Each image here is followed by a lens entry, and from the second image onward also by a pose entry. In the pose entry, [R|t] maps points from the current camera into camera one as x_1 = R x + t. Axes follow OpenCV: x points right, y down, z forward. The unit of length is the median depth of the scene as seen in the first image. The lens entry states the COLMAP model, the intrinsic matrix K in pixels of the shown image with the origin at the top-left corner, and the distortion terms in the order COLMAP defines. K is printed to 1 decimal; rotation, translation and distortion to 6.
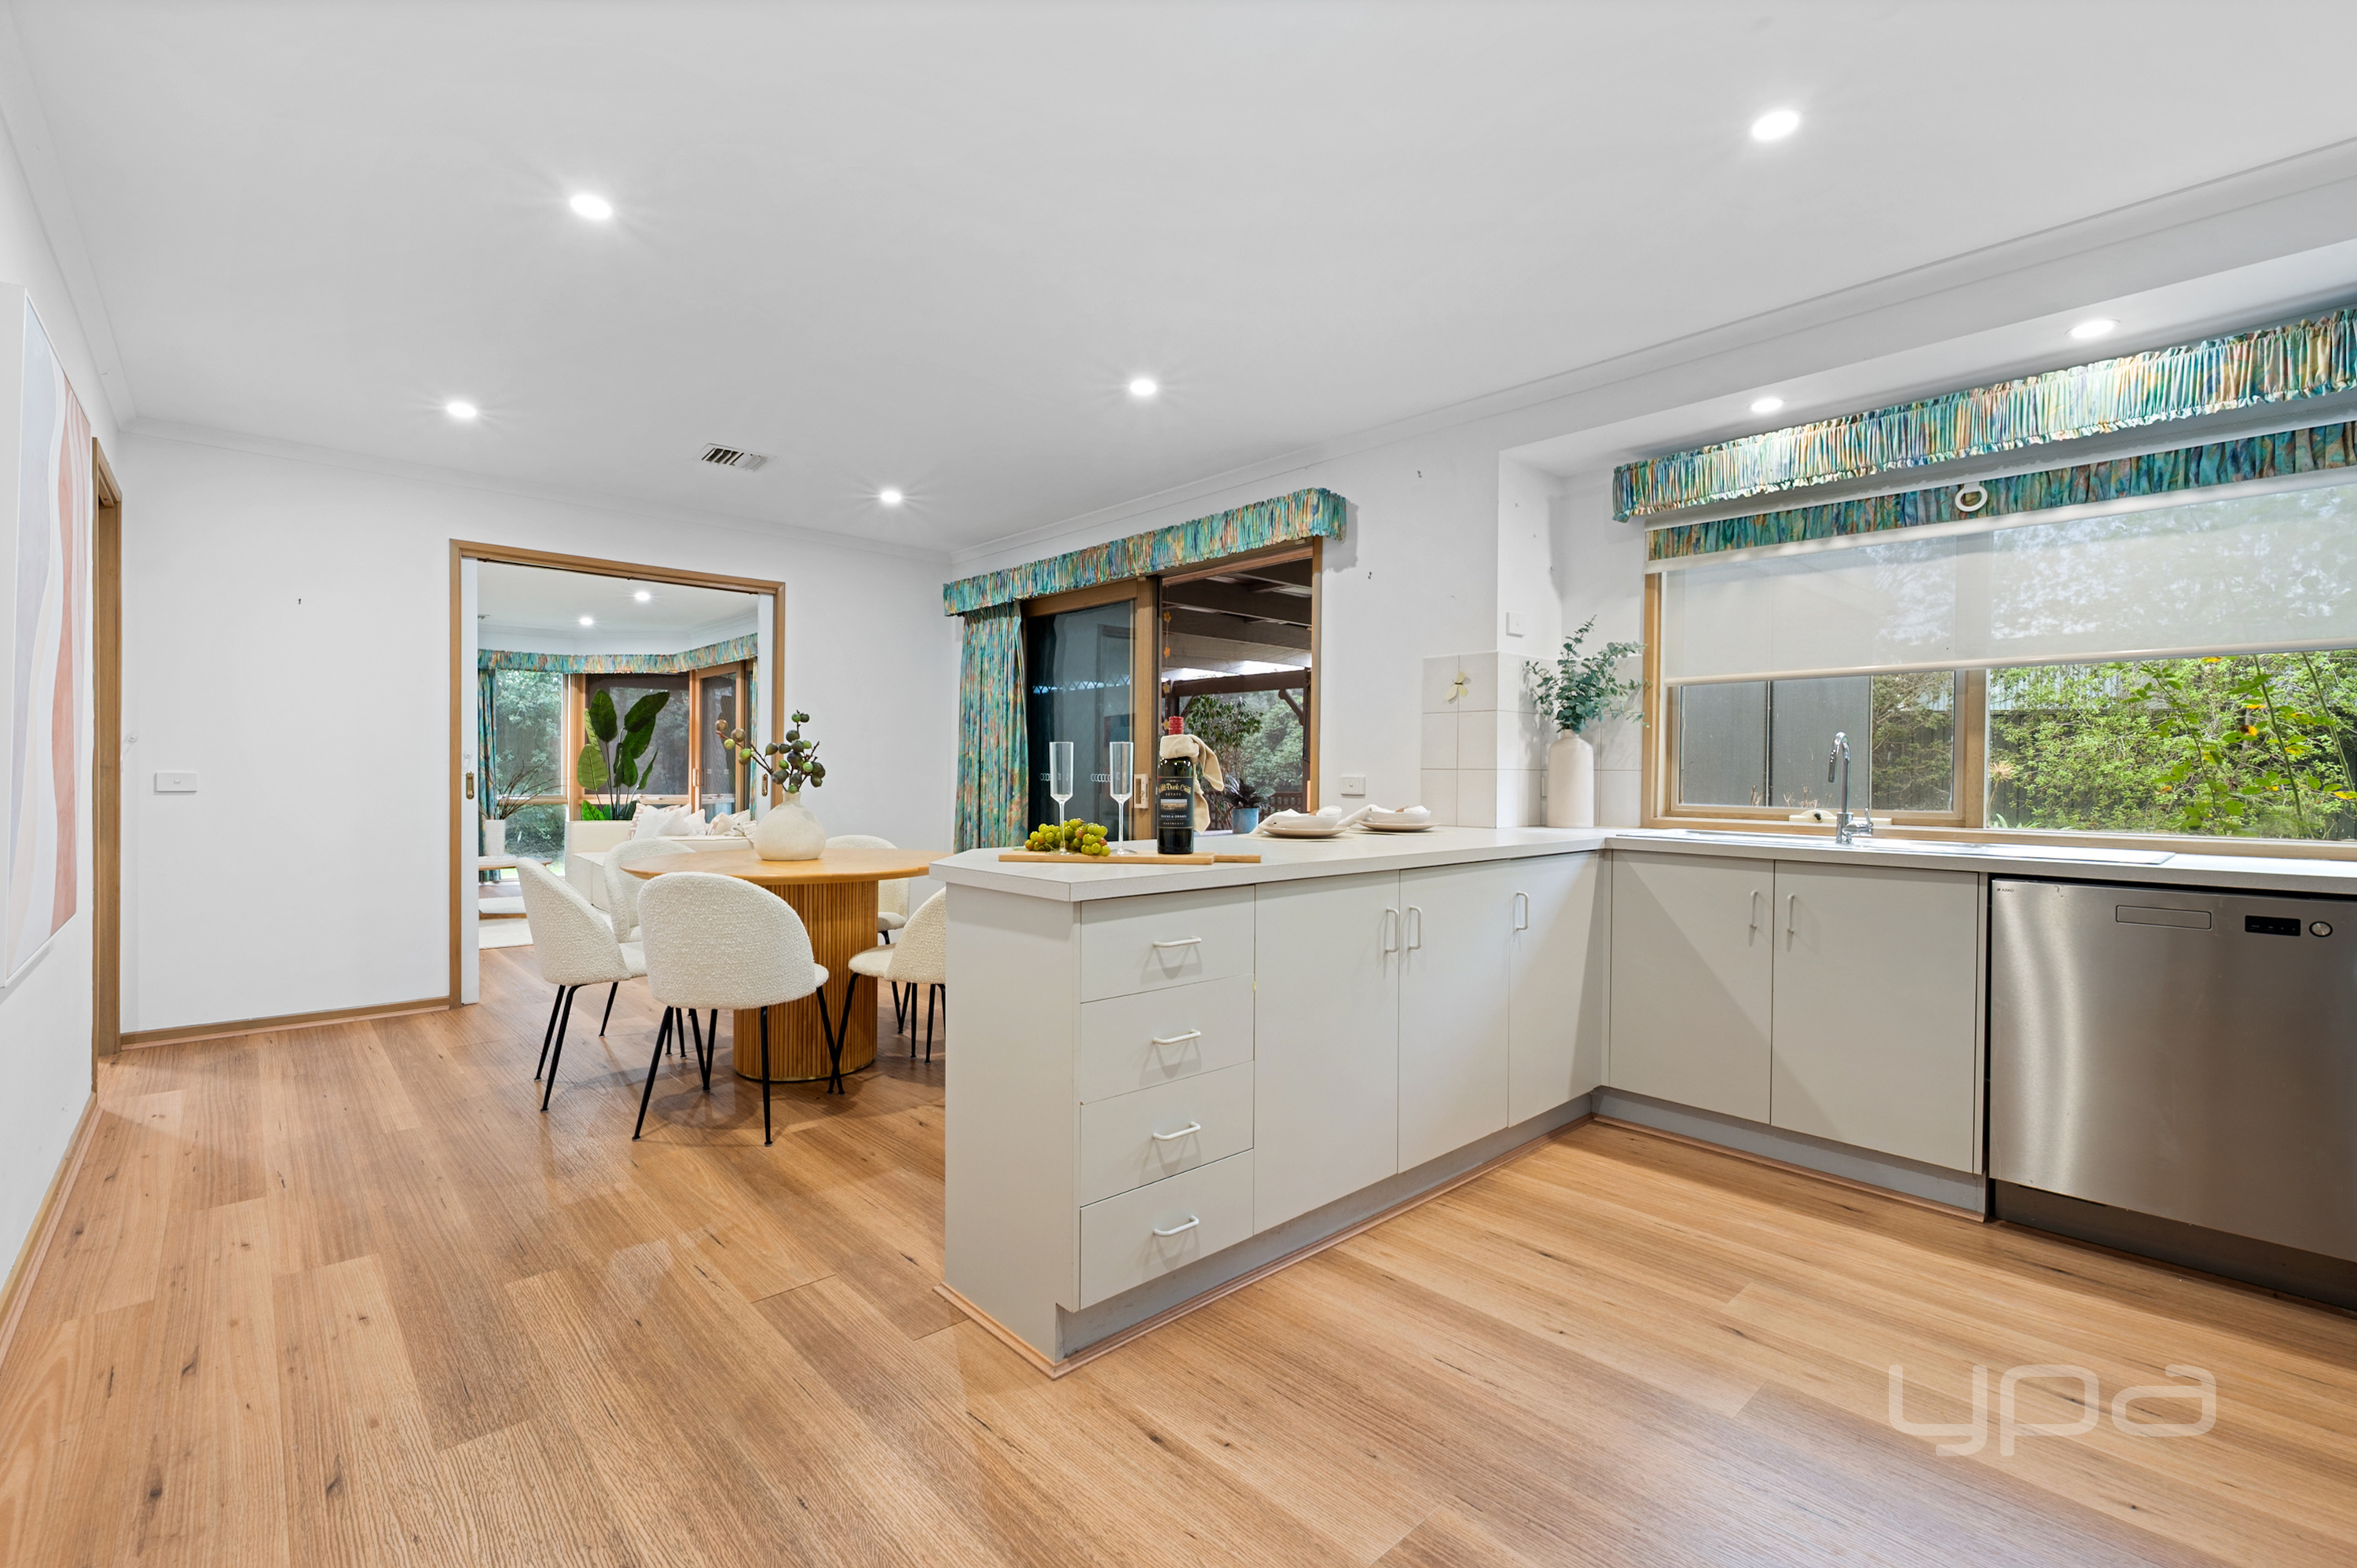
lens RADIAL K [[1038.2, 0, 1157.2], [0, 1038.2, 780.6], [0, 0, 1]] dist [0.002313, 0.000288]
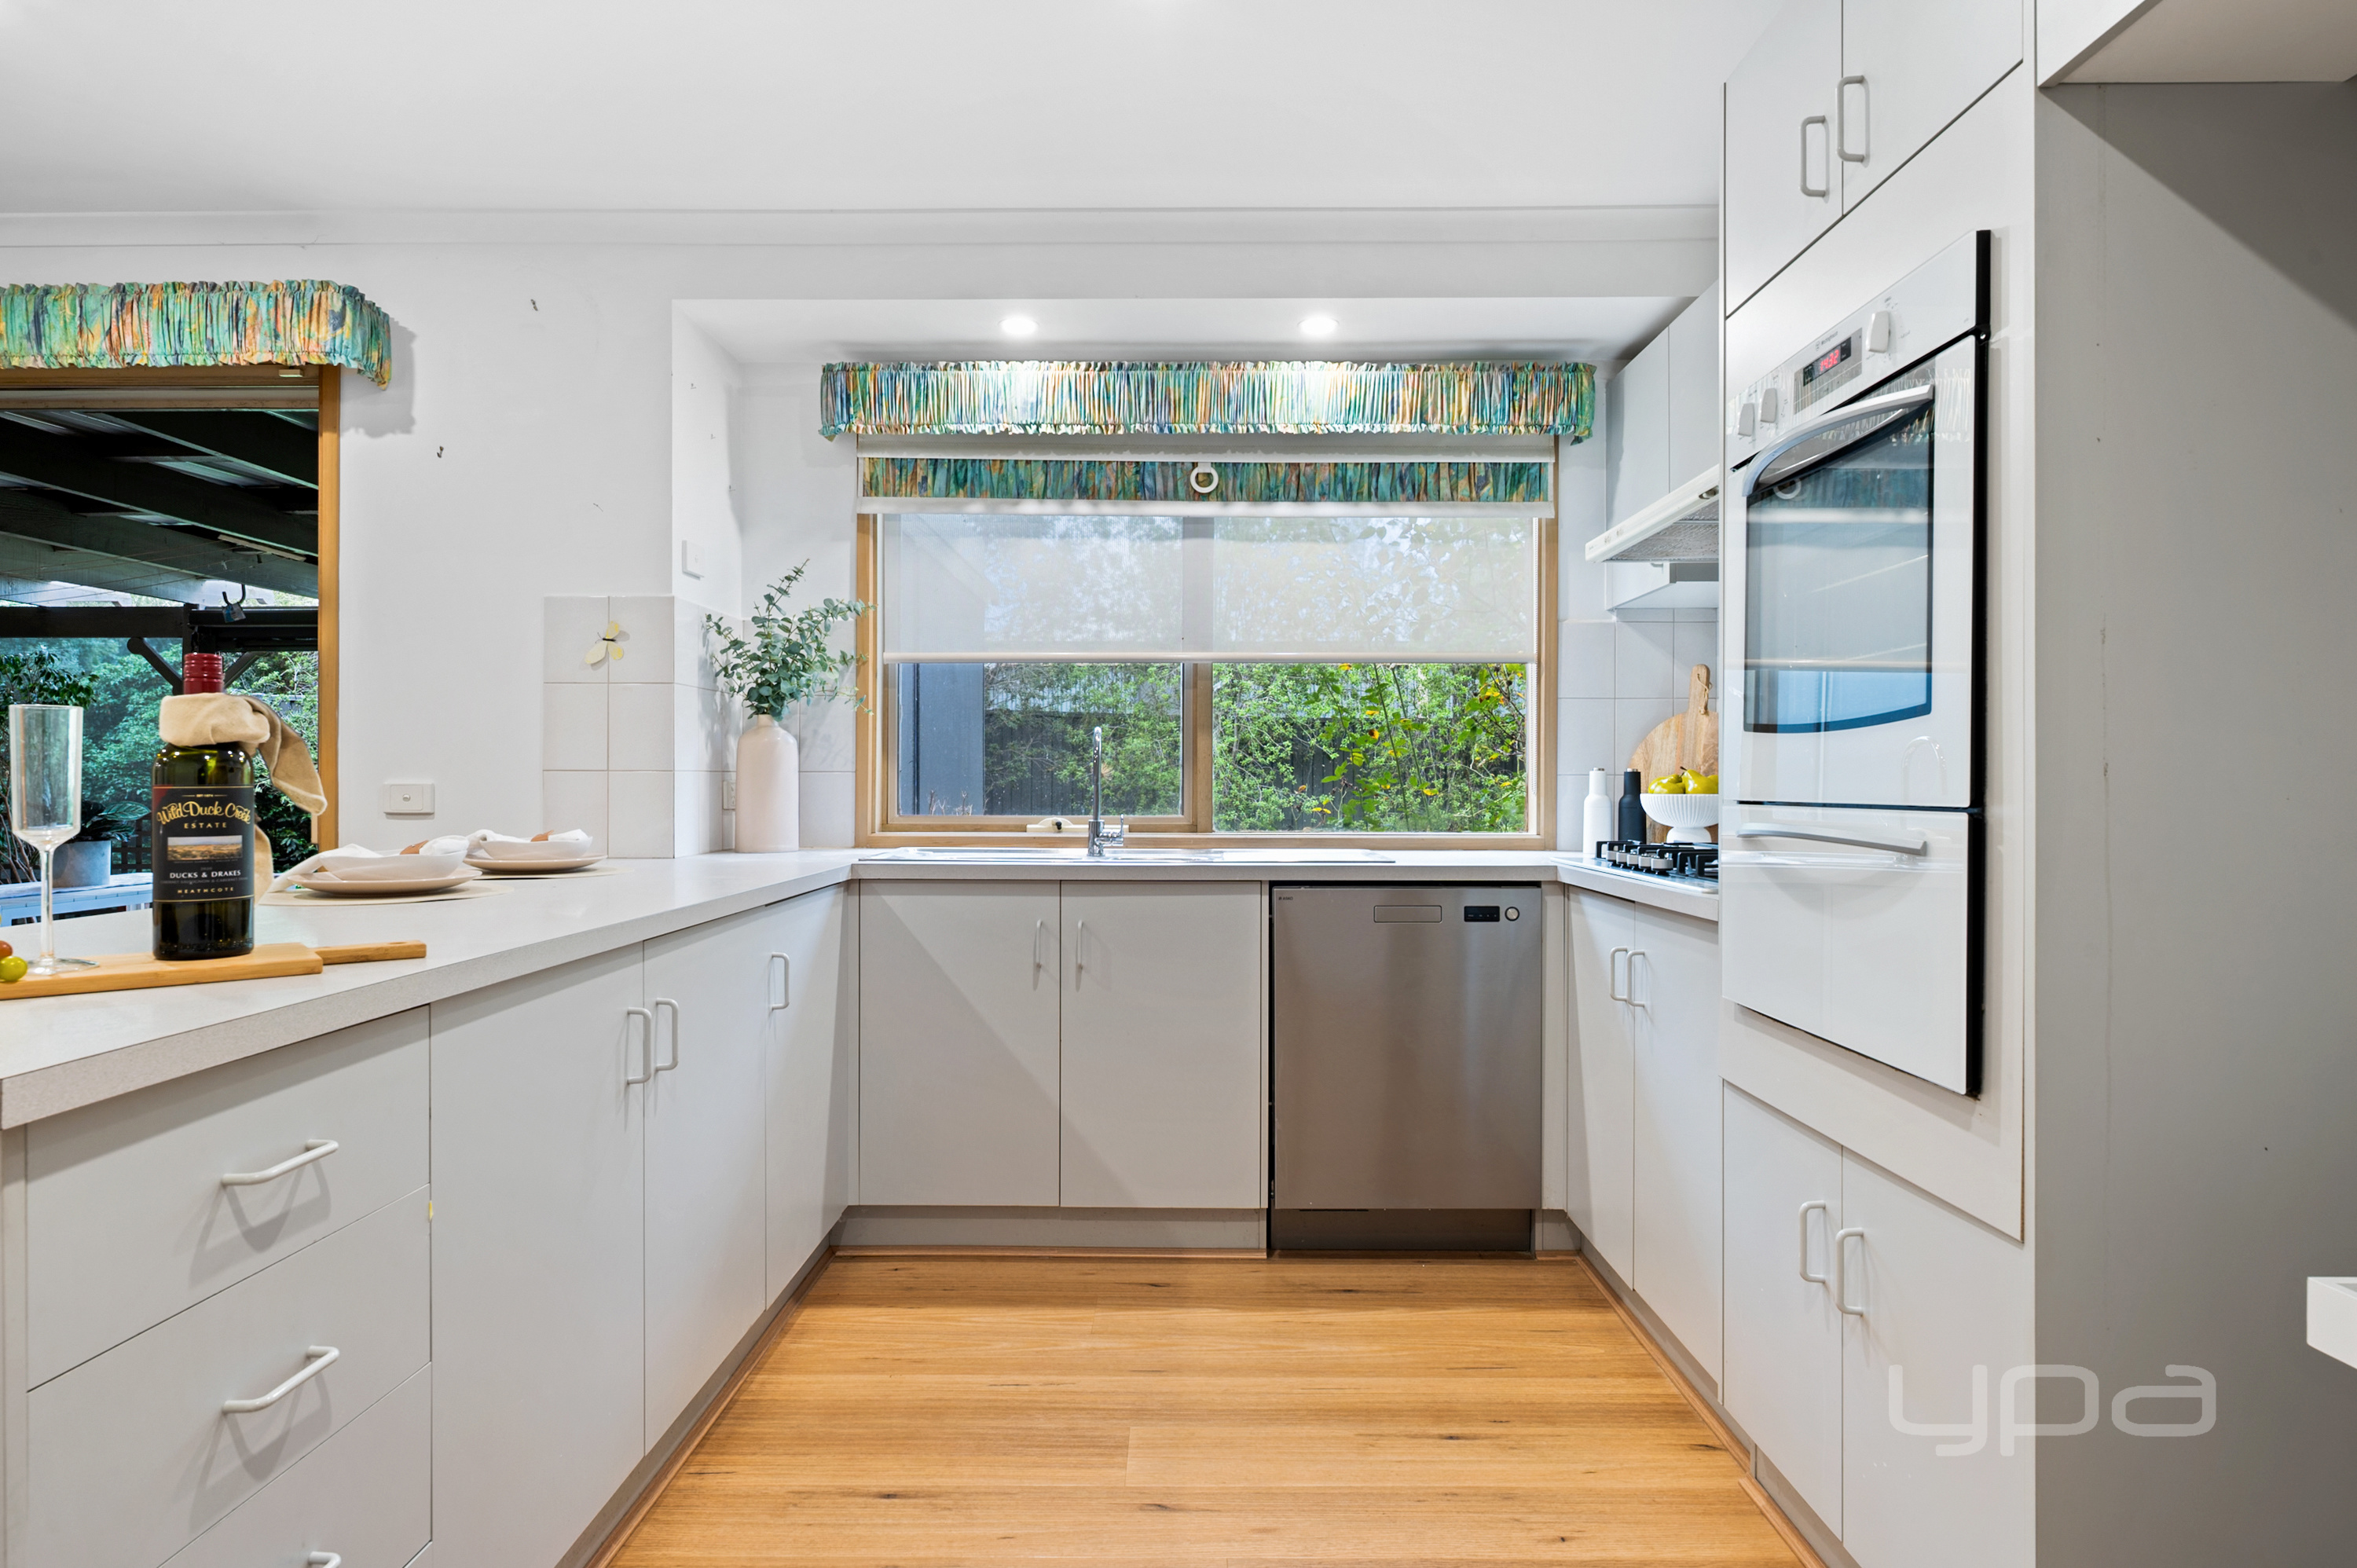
lens RADIAL K [[1283.6, 0, 1175.8], [0, 1283.6, 778.9], [0, 0, 1]] dist [-0.002215, 0.002029]
pose [[0.670093, -0.005969, 0.742253, -0.088123], [0.010111, 0.999948, -0.001086, -0.001470], [-0.742208, 0.008233, 0.670119, 0.242799]]
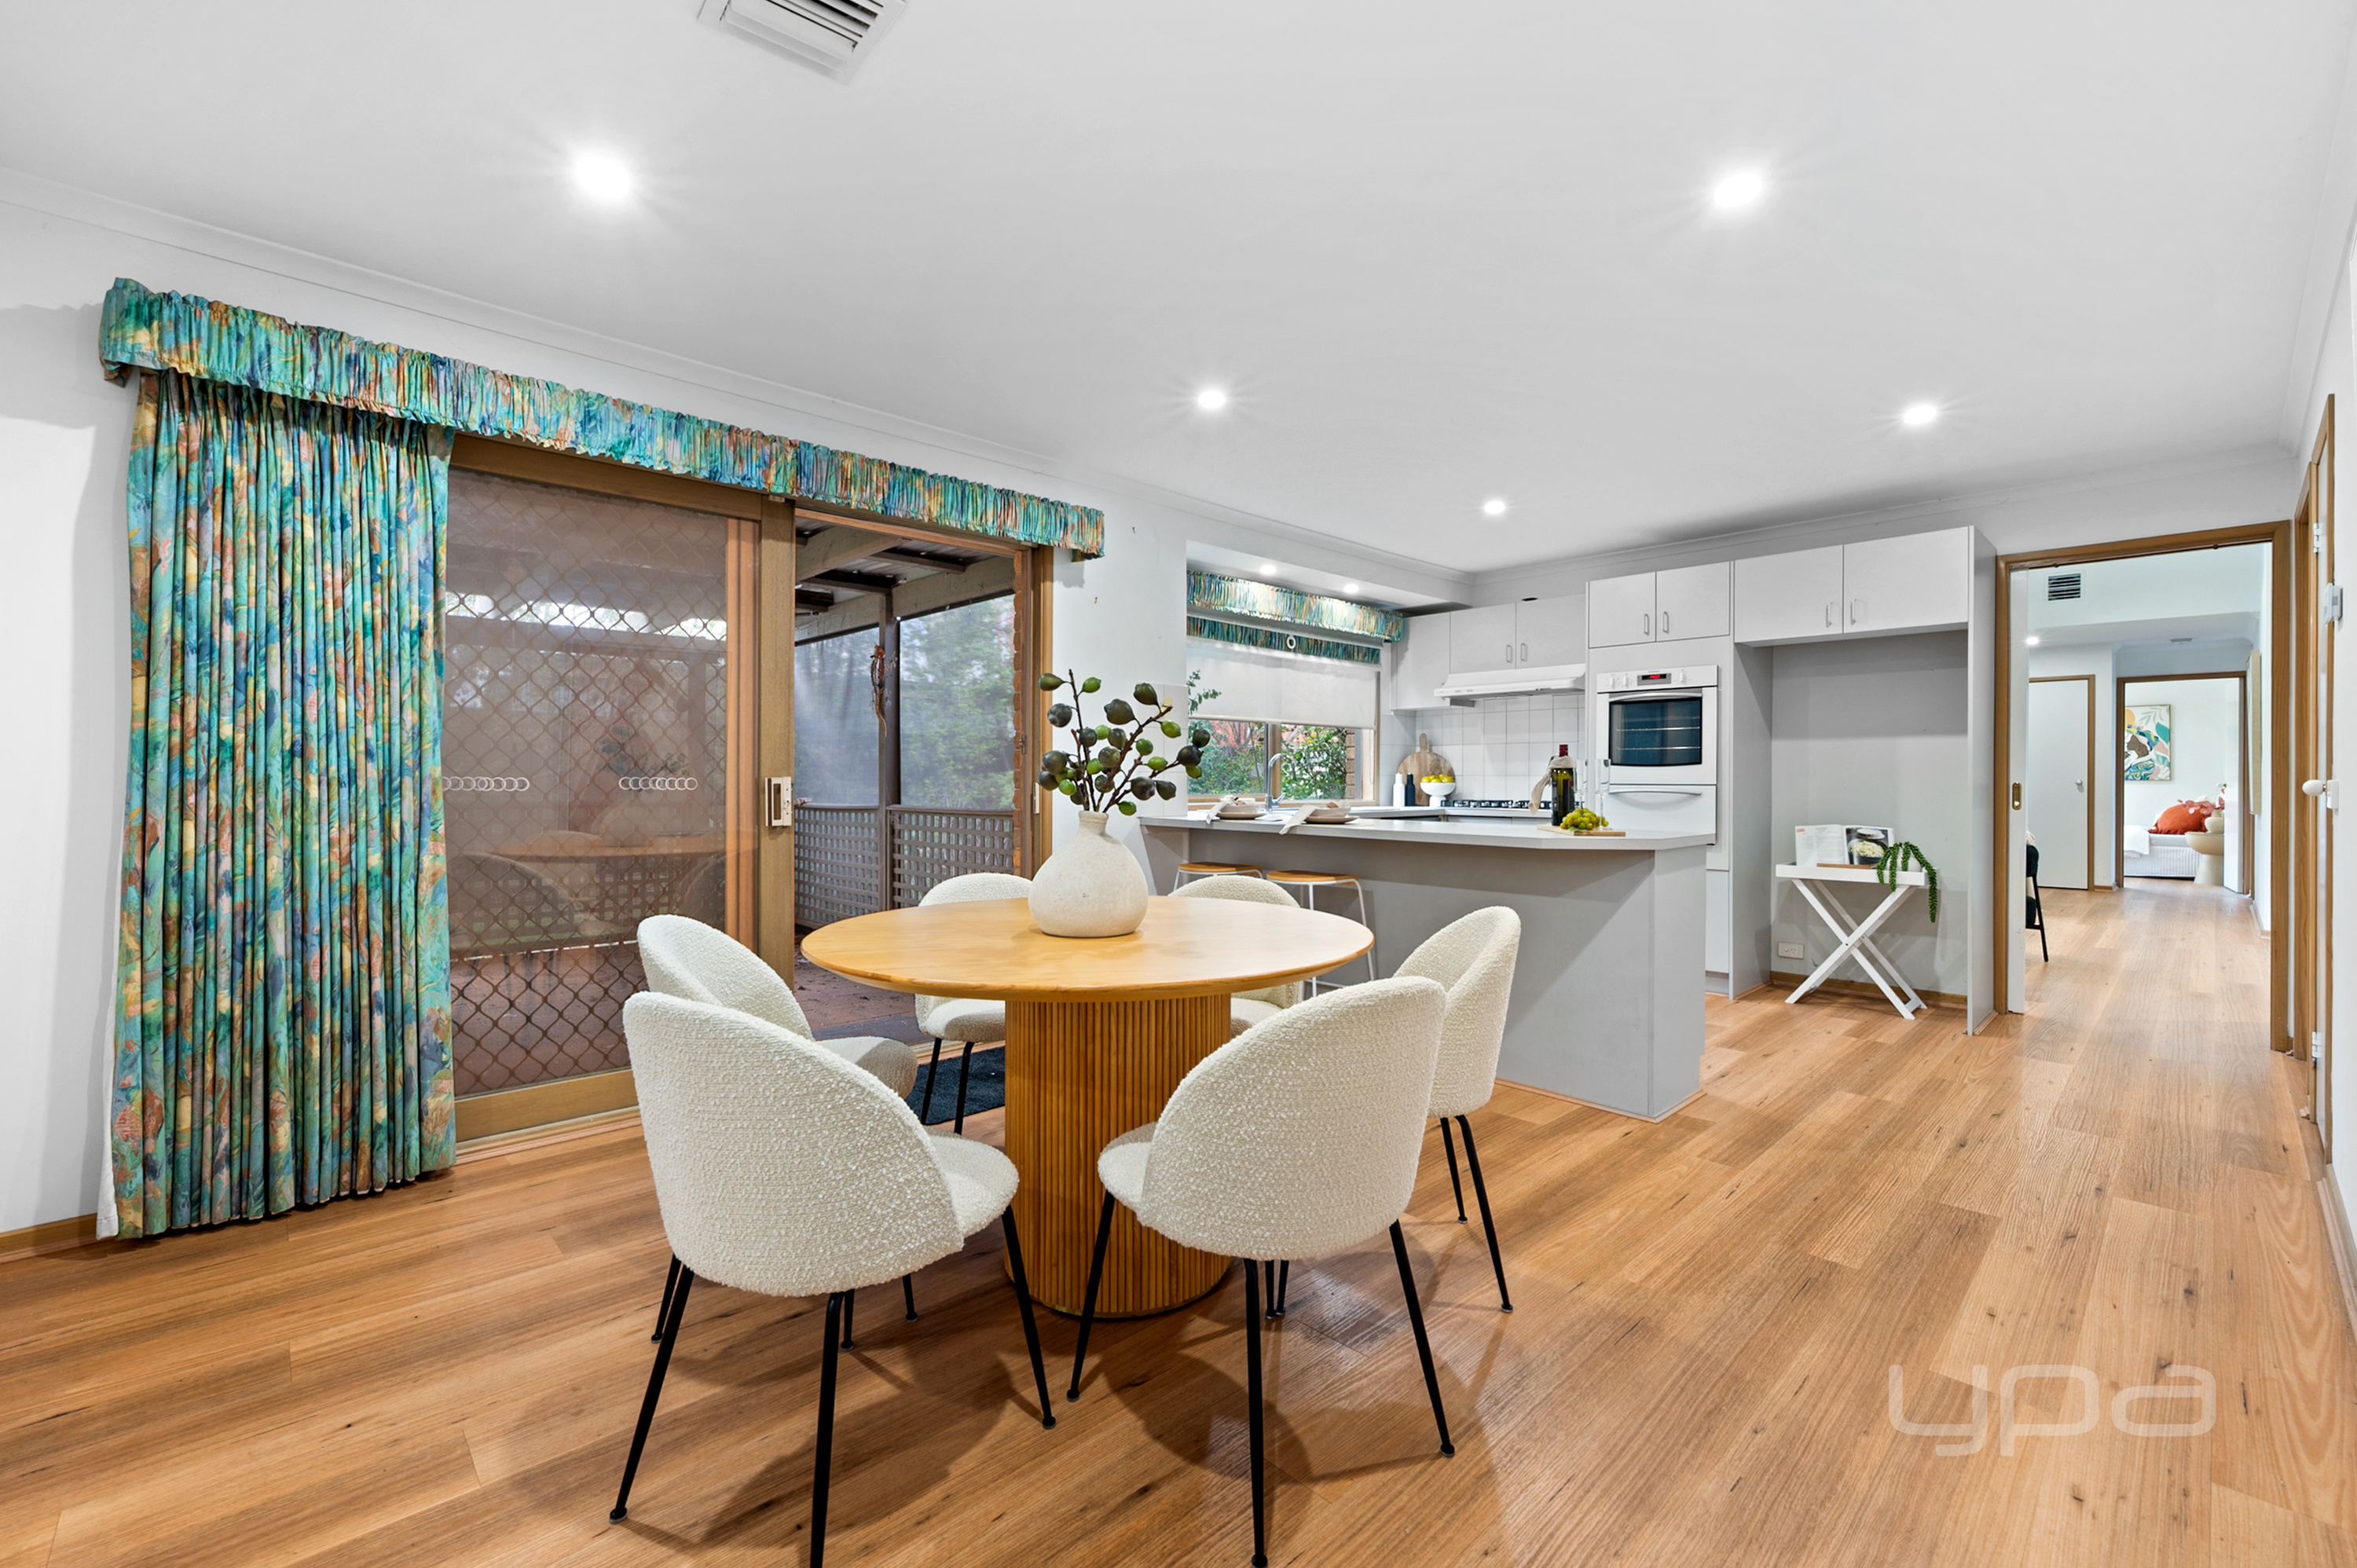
lens RADIAL K [[1038.2, 0, 1154.5], [0, 1038.2, 771.3], [0, 0, 1]] dist [0.002313, 0.000288]
pose [[-0.048304, -0.002697, 0.998829, -1.251928], [0.004842, 0.999984, 0.002934, -0.019652], [-0.998821, 0.004978, -0.048290, 1.340802]]
